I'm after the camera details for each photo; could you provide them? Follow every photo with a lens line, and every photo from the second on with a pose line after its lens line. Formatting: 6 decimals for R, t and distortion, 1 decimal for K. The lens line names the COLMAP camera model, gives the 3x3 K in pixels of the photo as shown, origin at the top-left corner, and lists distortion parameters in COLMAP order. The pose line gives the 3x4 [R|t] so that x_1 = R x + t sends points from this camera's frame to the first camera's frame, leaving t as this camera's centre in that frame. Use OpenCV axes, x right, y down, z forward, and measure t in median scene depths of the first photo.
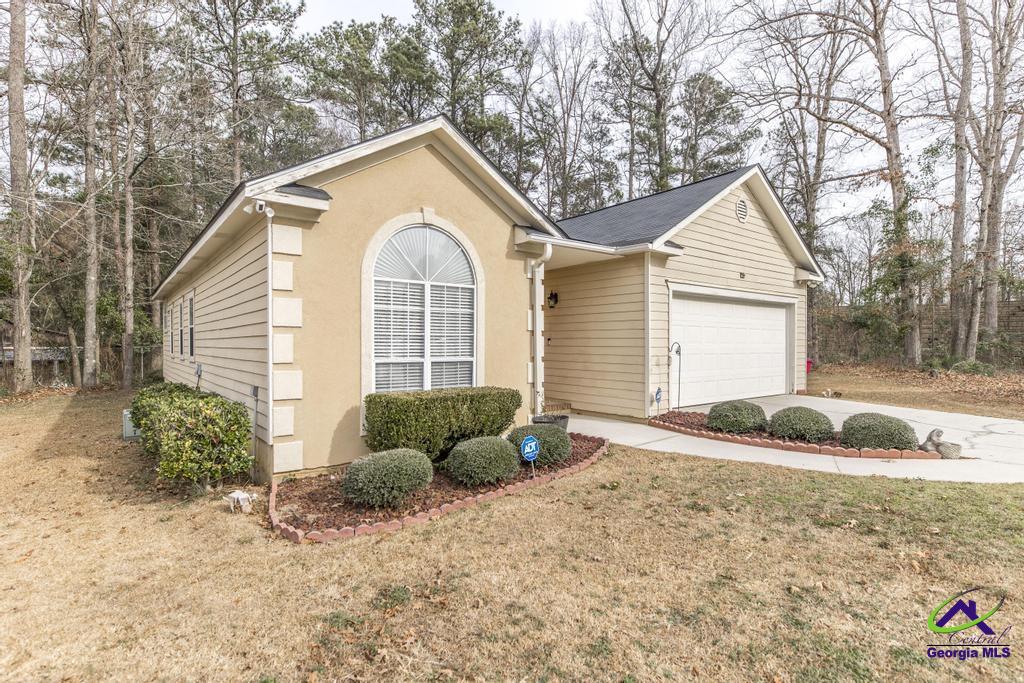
lens RADIAL K [[507.1, 0, 503.9], [0, 507.1, 350.3], [0, 0, 1]] dist [-0.000592, -0.000186]
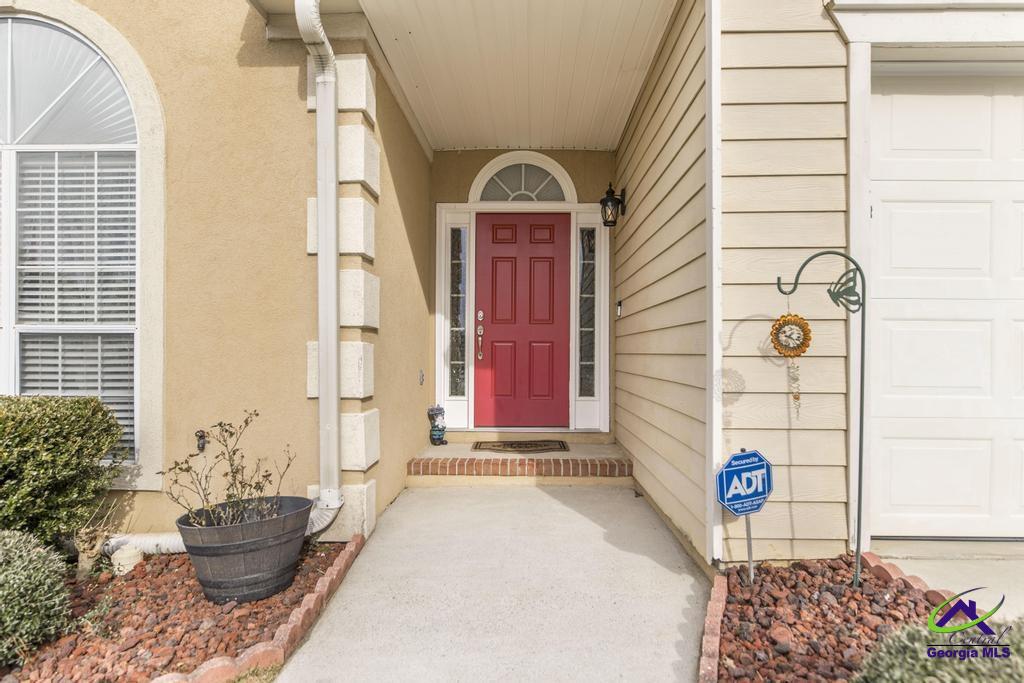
lens RADIAL K [[555.2, 0, 524.9], [0, 555.2, 352.6], [0, 0, 1]] dist [0.004319, 0.000421]
pose [[0.777694, -0.001538, -0.628641, 0.428588], [-0.010882, 0.999814, -0.015908, 0.037048], [0.628548, 0.019212, 0.777533, 0.808867]]
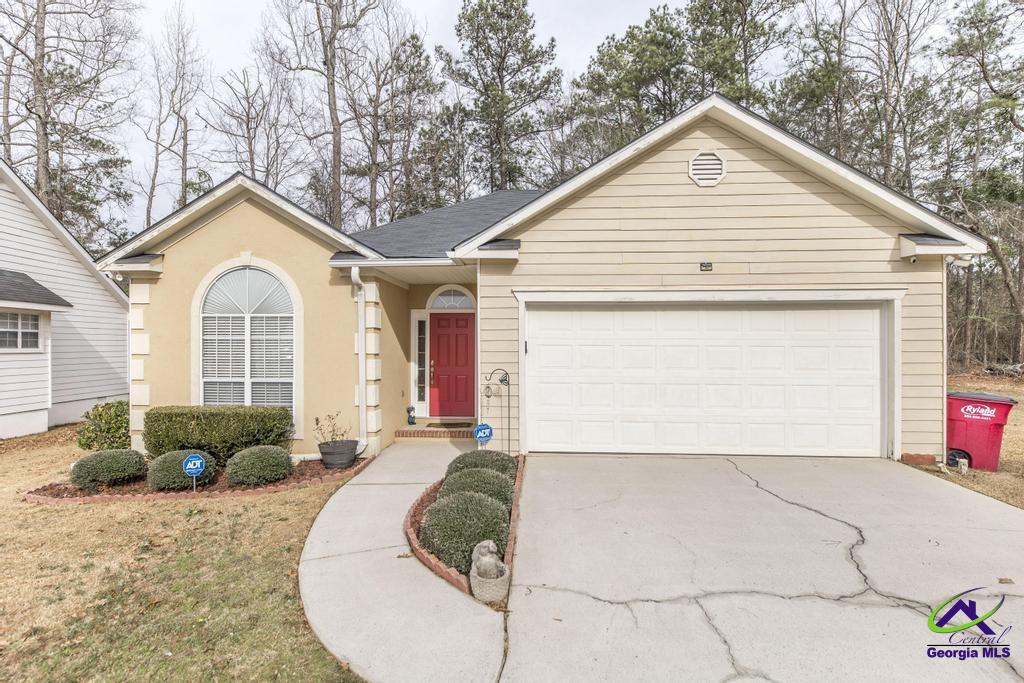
lens RADIAL K [[525.1, 0, 513.1], [0, 525.1, 347.7], [0, 0, 1]] dist [0.000439, 0.000949]
pose [[0.750243, 0.000375, -0.661162, 0.994698], [-0.008523, 0.999922, -0.009104, -0.045654], [0.661107, 0.012465, 0.750188, 0.436518]]
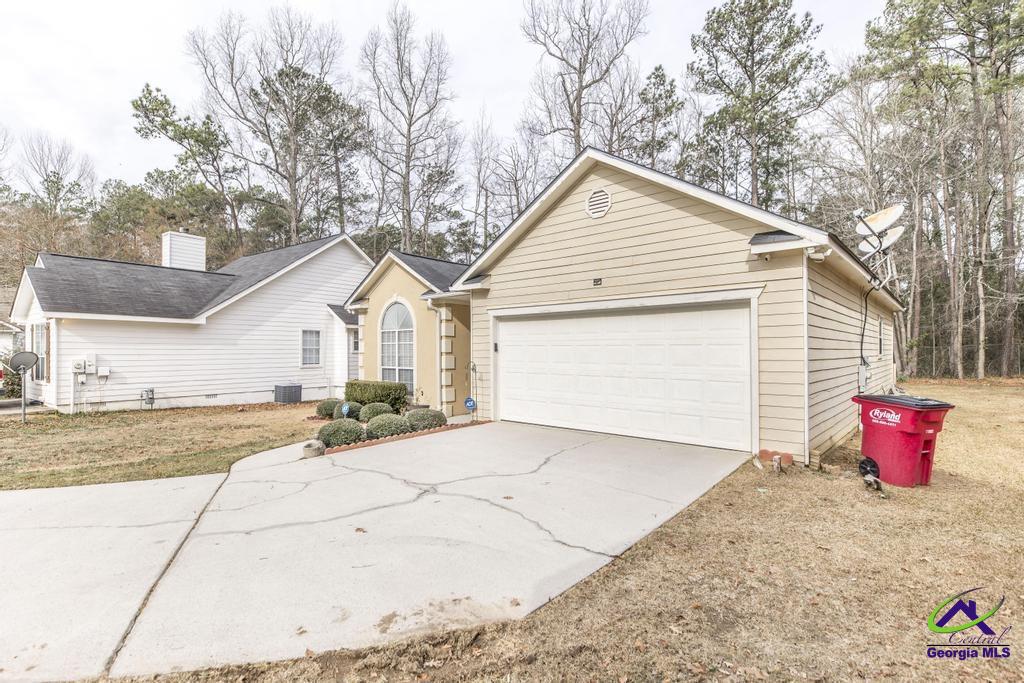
lens RADIAL K [[507.1, 0, 498.0], [0, 507.1, 340.1], [0, 0, 1]] dist [-0.000592, -0.000186]
pose [[0.150663, -0.023457, -0.988307, 1.707806], [-0.011130, 0.999615, -0.025422, -0.040539], [0.988522, 0.014830, 0.150344, 0.972485]]
